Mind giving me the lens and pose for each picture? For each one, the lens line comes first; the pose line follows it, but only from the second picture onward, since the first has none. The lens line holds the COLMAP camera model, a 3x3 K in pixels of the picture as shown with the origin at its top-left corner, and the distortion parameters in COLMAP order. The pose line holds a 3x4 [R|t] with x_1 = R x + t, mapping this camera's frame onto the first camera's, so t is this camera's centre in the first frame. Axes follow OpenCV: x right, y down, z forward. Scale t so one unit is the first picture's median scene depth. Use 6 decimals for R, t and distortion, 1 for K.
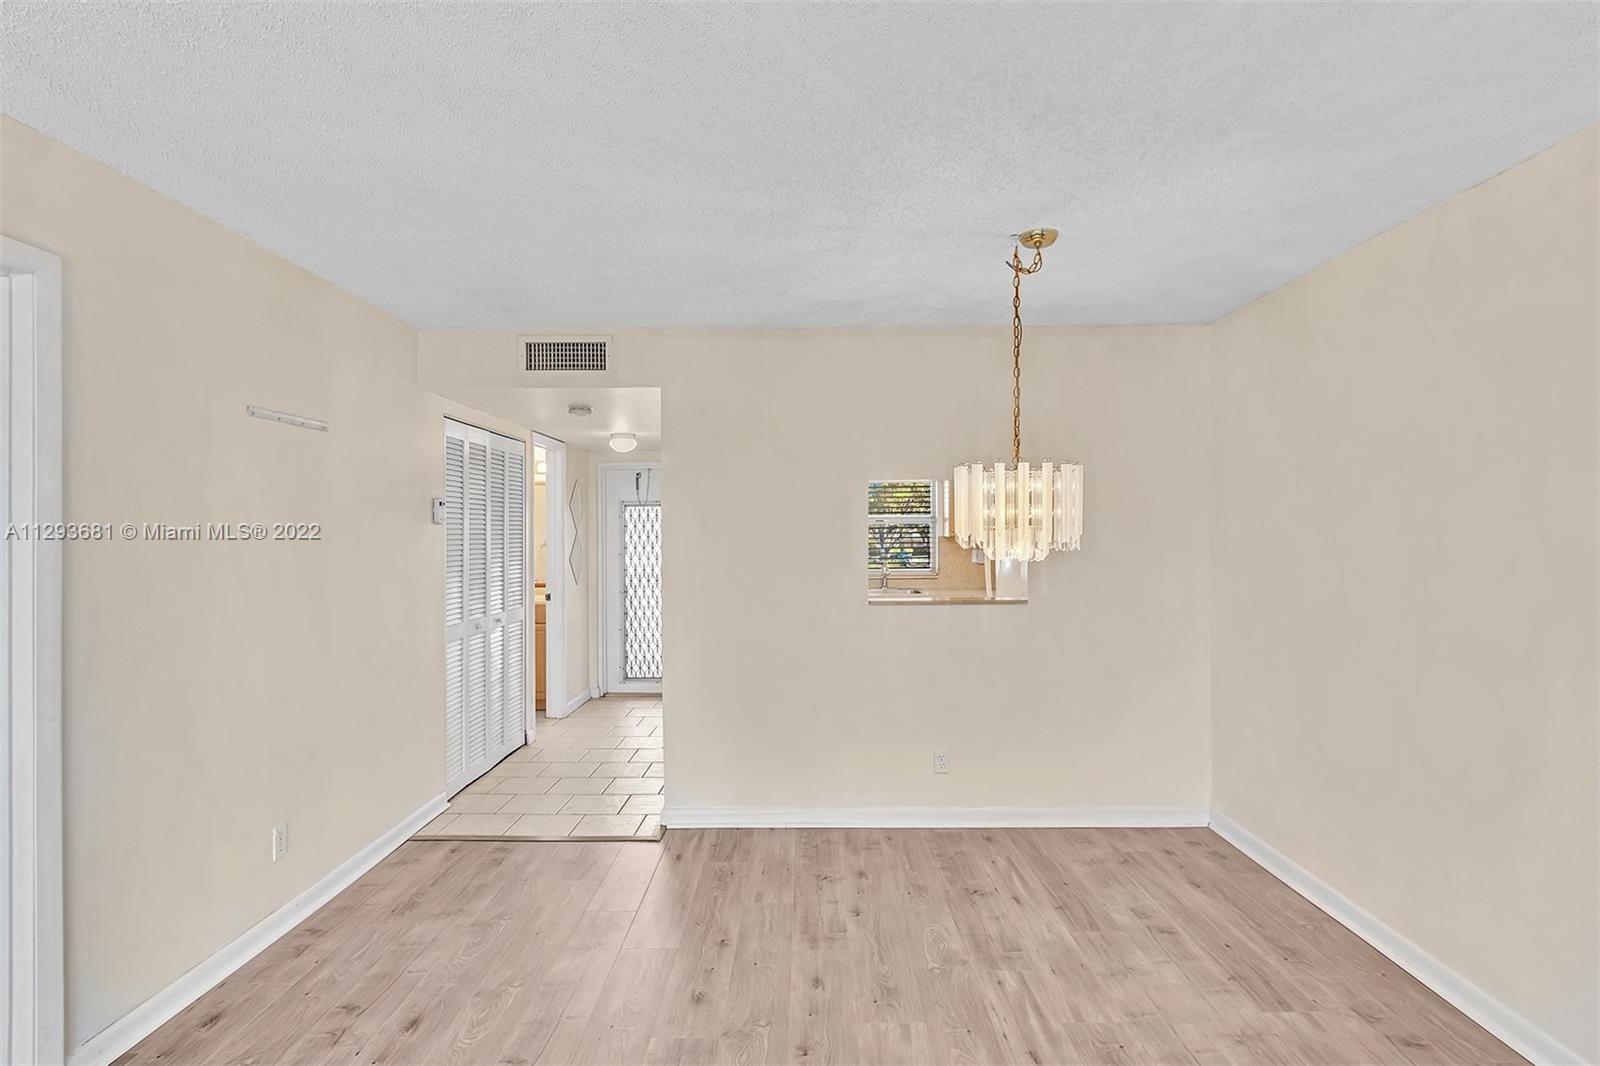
lens RADIAL K [[816.7, 0, 798.4], [0, 816.7, 529.6], [0, 0, 1]] dist [0.003821, -0.001039]
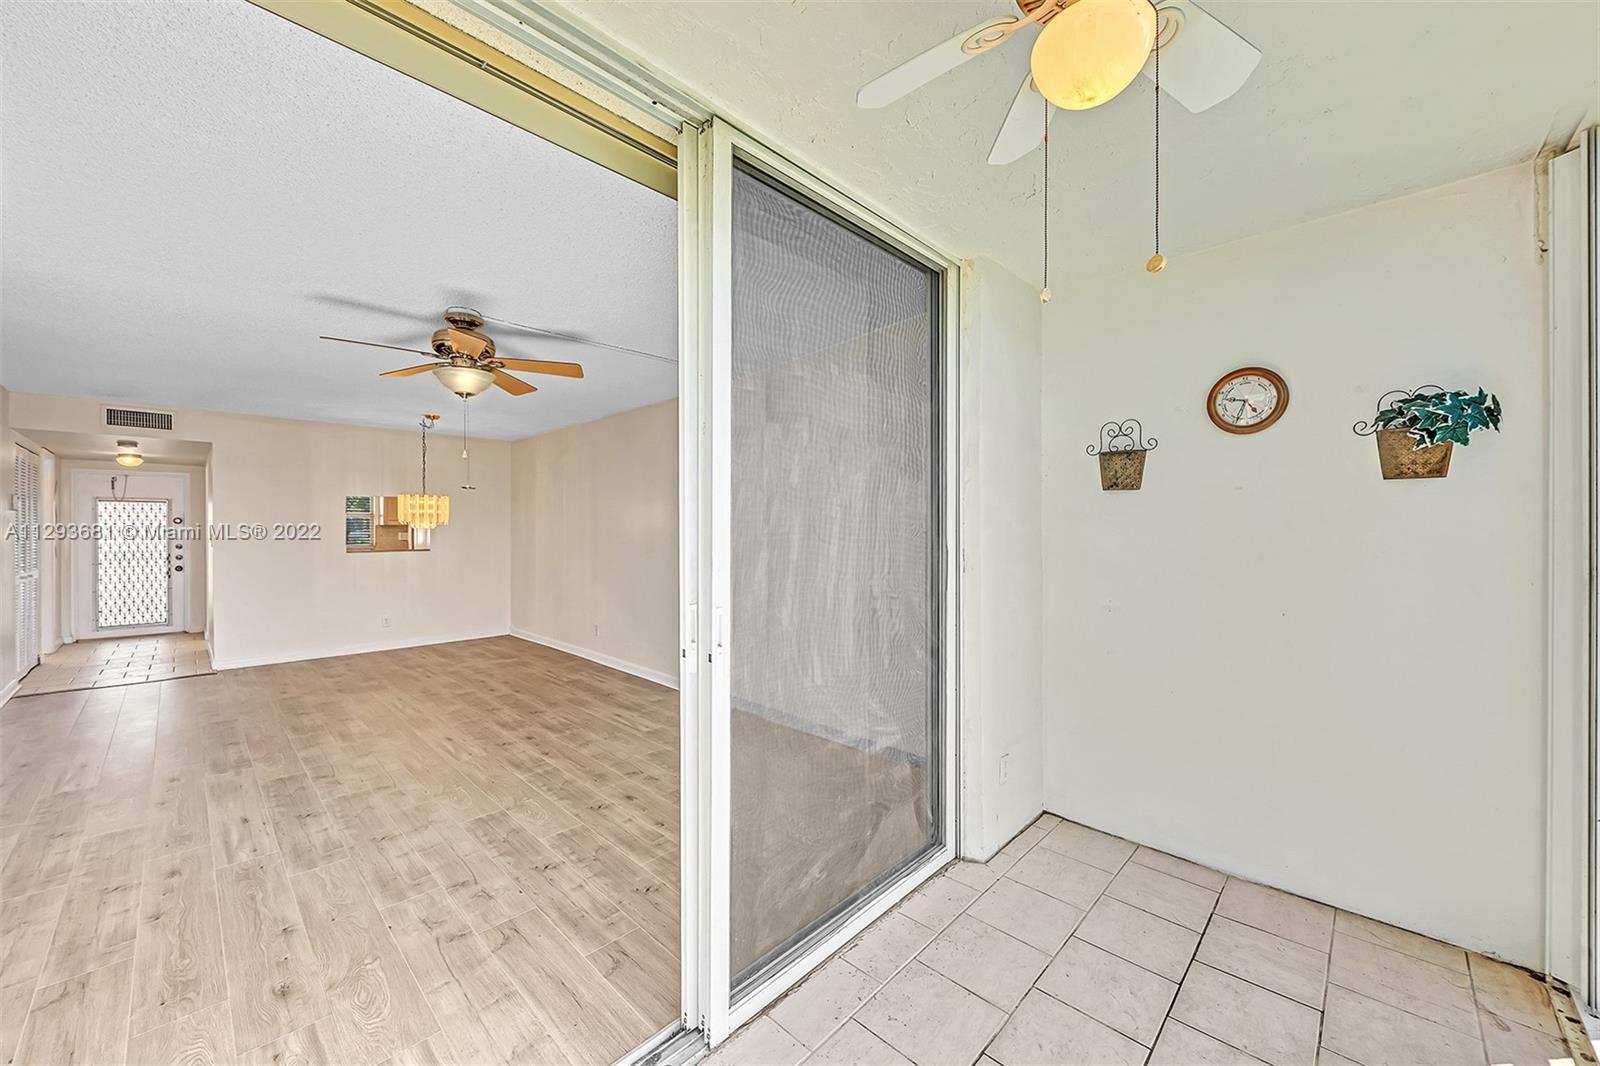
lens RADIAL K [[610.1, 0, 796.4], [0, 610.1, 527.7], [0, 0, 1]] dist [0.001873, -0.000377]
pose [[0.691673, 0.002830, 0.722206, -0.357159], [-0.003861, 0.999993, -0.000221, 0.029550], [-0.722201, -0.002636, 0.691678, -1.359703]]
